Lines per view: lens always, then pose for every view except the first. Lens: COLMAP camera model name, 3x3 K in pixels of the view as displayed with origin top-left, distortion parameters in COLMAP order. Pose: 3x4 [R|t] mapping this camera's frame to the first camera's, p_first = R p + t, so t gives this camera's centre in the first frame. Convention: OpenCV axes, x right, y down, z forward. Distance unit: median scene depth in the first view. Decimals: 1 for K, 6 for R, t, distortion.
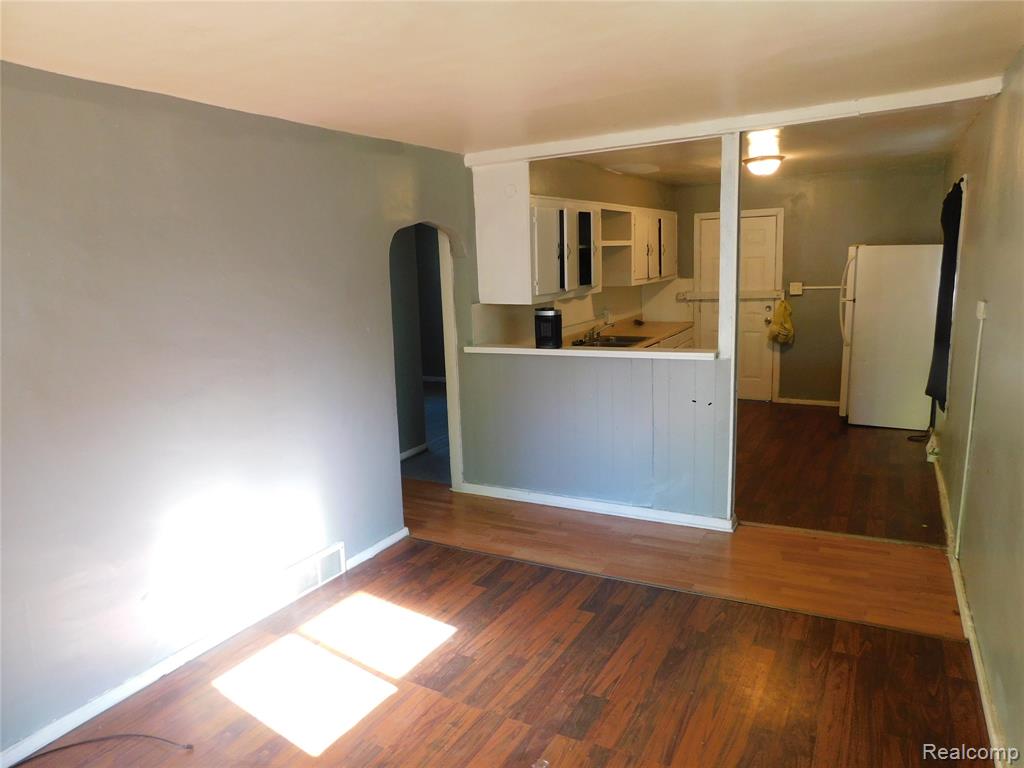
lens RADIAL K [[682.7, 0, 512.0], [0, 682.7, 384.0], [0, 0, 1]] dist [-0.030404, 0.001642]
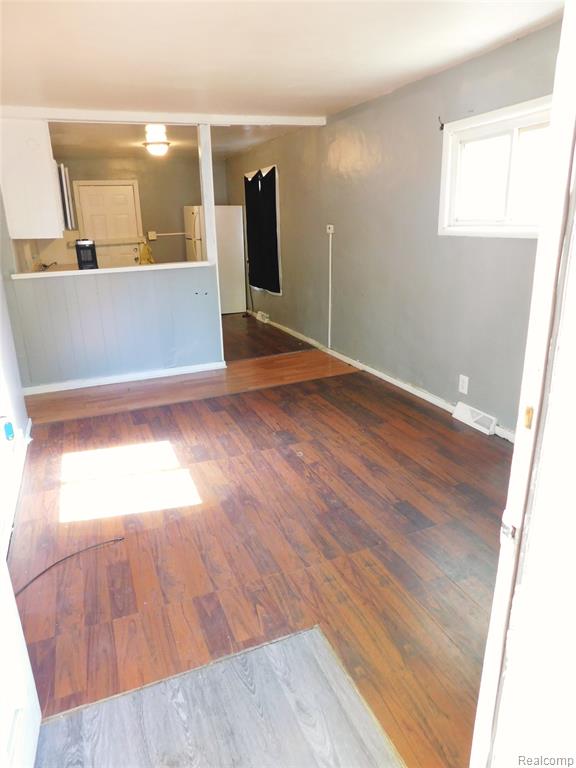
lens RADIAL K [[512.0, 0, 288.0], [0, 512.0, 384.0], [0, 0, 1]] dist [-0.030404, 0.001642]
pose [[0.624711, -0.220058, 0.749206, -0.377457], [0.141681, 0.975486, 0.168383, 0.041719], [-0.767894, 0.000957, 0.640576, 0.031520]]
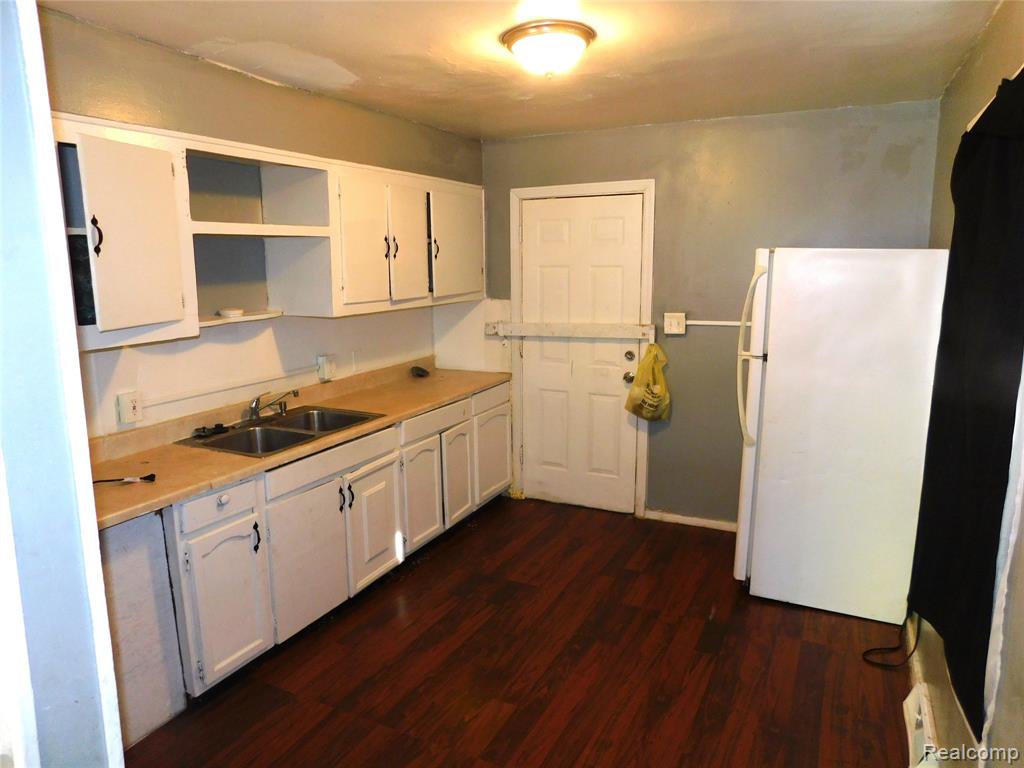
lens RADIAL K [[696.6, 0, 486.2], [0, 696.6, 387.9], [0, 0, 1]] dist [-0.034739, 0.002112]
pose [[0.999330, 0.021208, 0.029841, 0.284745], [-0.021084, 0.999768, -0.004455, -0.093997], [-0.029929, 0.003823, 0.999545, 0.494932]]
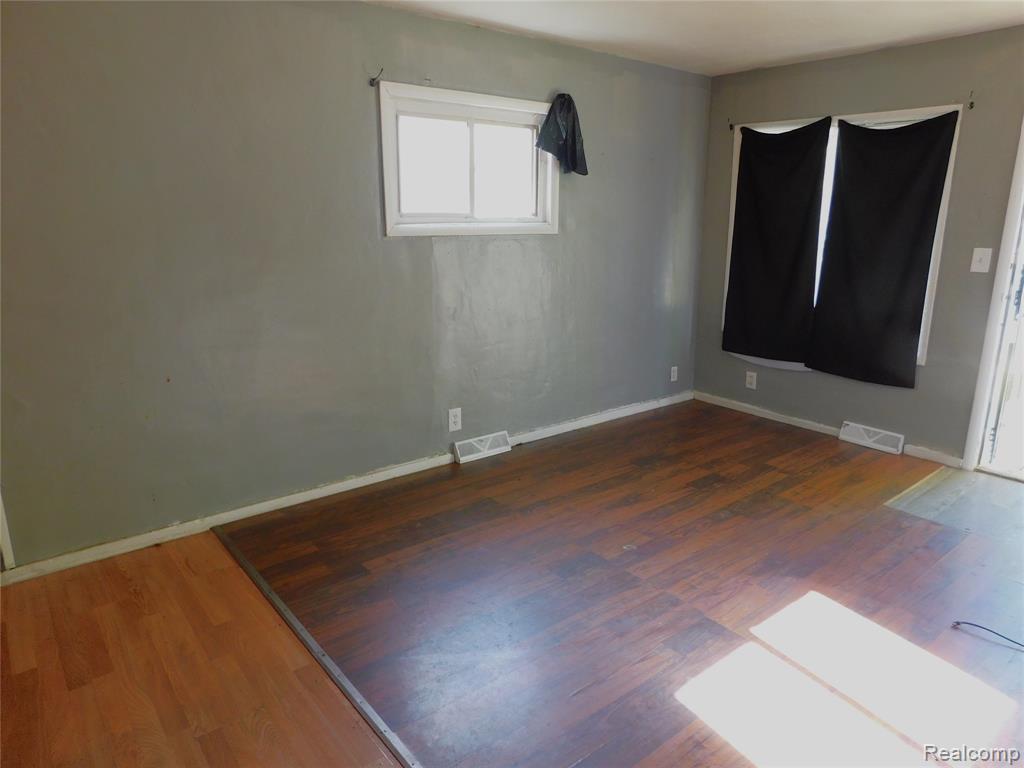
lens RADIAL K [[682.7, 0, 512.0], [0, 682.7, 384.0], [0, 0, 1]] dist [-0.030404, 0.001642]
pose [[-0.931050, -0.064501, 0.359146, -0.074629], [0.087184, 0.916422, 0.390602, -0.102754], [-0.354323, 0.394982, -0.847611, 0.766777]]
